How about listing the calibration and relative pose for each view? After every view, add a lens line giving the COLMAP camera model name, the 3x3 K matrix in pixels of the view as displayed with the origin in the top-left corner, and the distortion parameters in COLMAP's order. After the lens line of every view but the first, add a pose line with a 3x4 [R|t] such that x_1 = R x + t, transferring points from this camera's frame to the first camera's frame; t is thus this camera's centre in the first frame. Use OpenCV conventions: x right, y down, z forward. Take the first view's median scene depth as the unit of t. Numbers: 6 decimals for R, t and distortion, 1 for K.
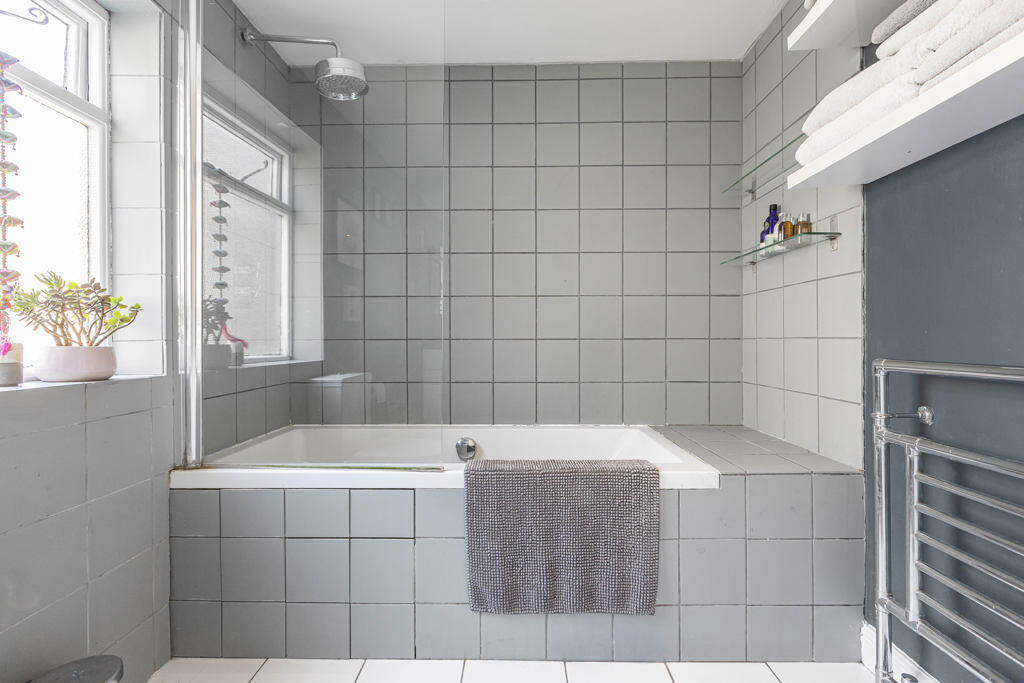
lens RADIAL K [[456.2, 0, 516.7], [0, 456.2, 338.6], [0, 0, 1]] dist [0.000916, 0.000607]
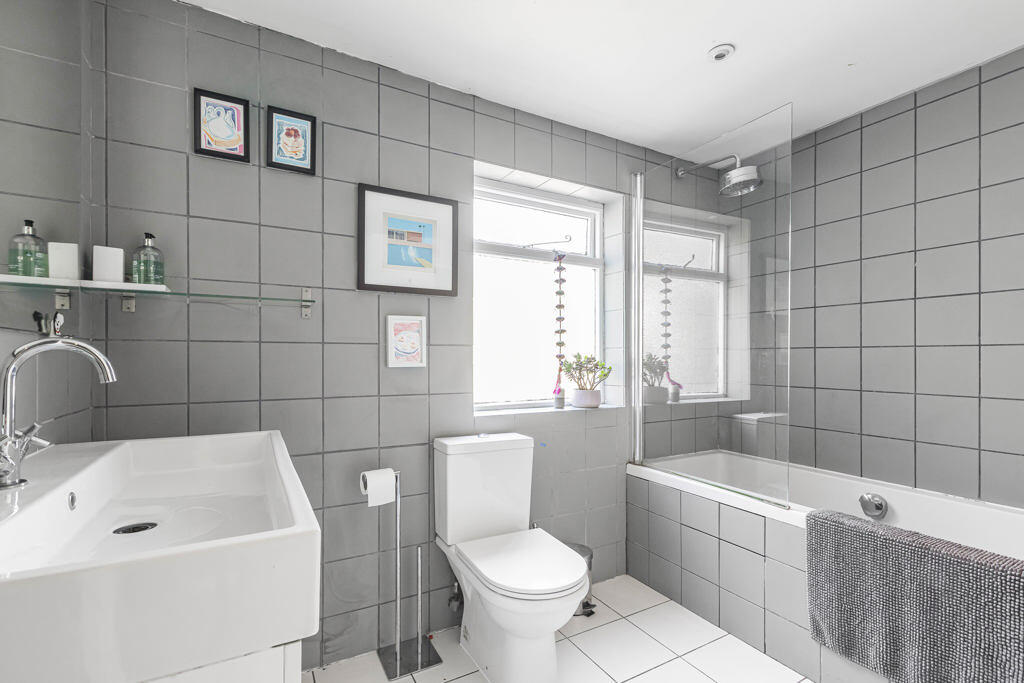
lens RADIAL K [[456.2, 0, 510.2], [0, 456.2, 349.6], [0, 0, 1]] dist [0.000916, 0.000607]
pose [[0.494451, -0.016640, -0.869046, 0.501749], [-0.000474, 0.999811, -0.019413, -0.099544], [0.869205, 0.010011, 0.494350, -0.219162]]
